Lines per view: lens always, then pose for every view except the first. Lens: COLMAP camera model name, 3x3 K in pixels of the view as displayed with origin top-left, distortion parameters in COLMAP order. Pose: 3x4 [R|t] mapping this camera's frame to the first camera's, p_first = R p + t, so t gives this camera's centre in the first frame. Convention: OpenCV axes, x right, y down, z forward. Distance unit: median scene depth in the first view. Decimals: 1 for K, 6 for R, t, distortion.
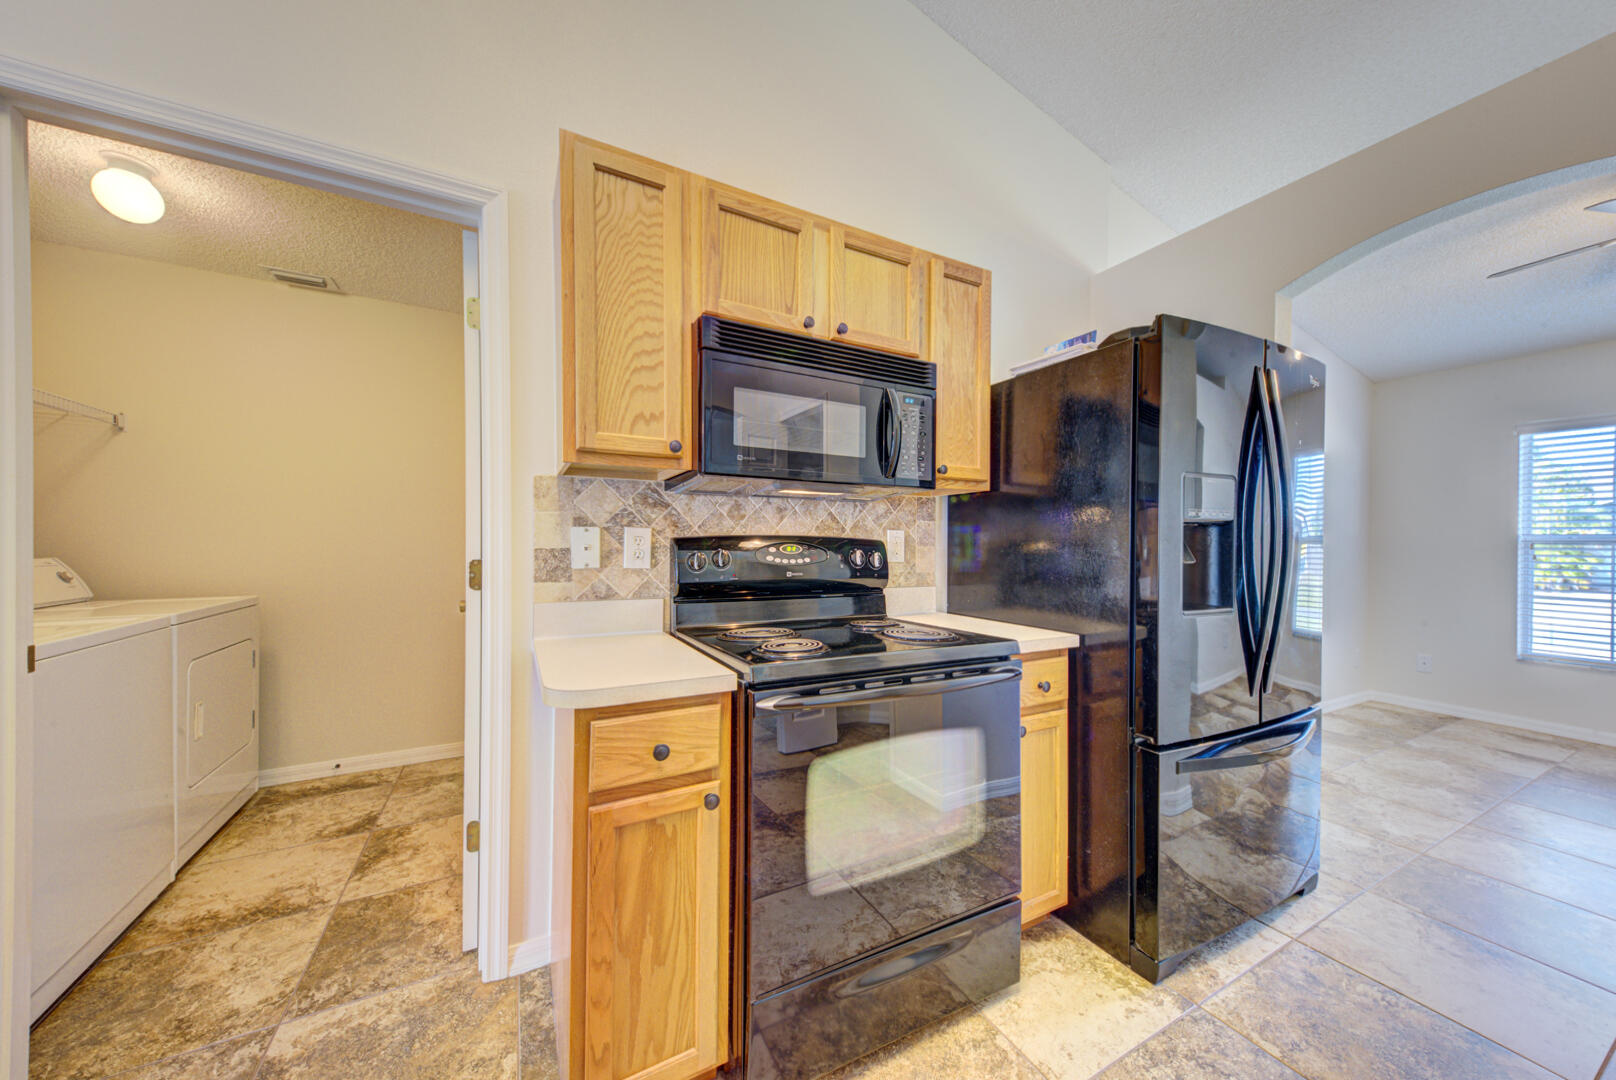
lens RADIAL K [[555.0, 0, 813.4], [0, 555.0, 546.3], [0, 0, 1]] dist [0.028845, -0.008181]
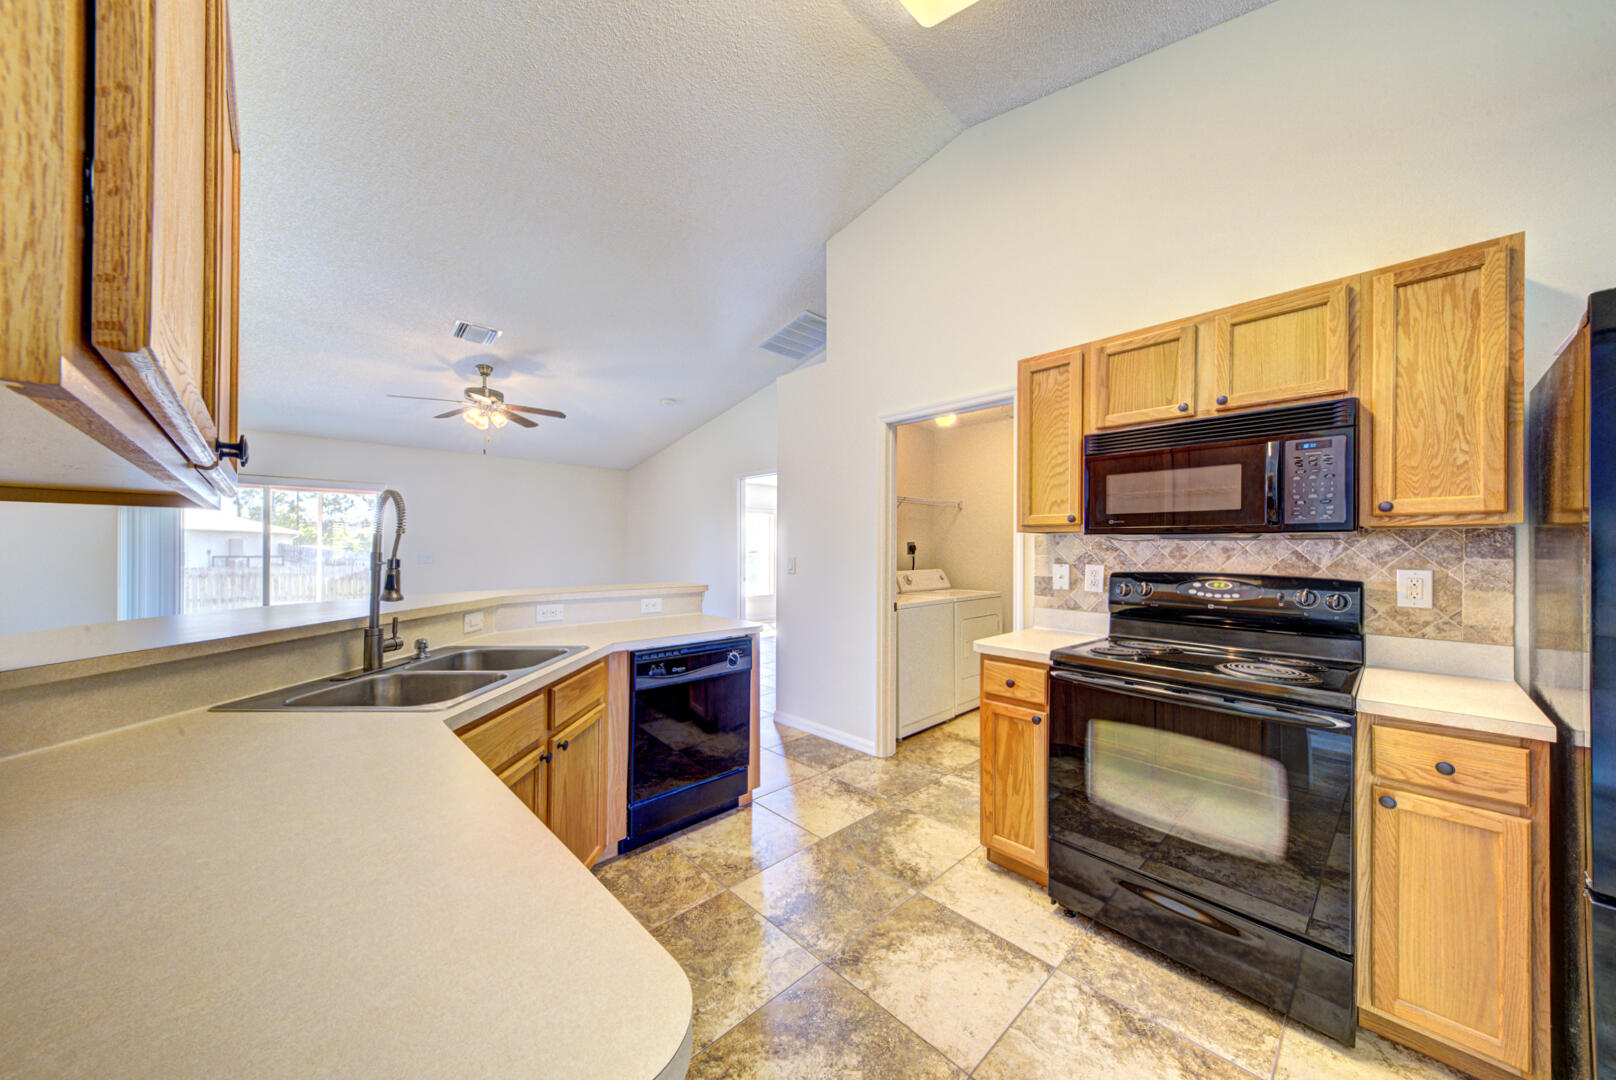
lens RADIAL K [[555.0, 0, 813.4], [0, 555.0, 546.3], [0, 0, 1]] dist [0.028845, -0.008181]
pose [[0.272022, -0.006393, -0.962270, 0.965771], [-0.007895, 0.999929, -0.008875, -0.066512], [0.962259, 0.010011, 0.271952, -0.151462]]
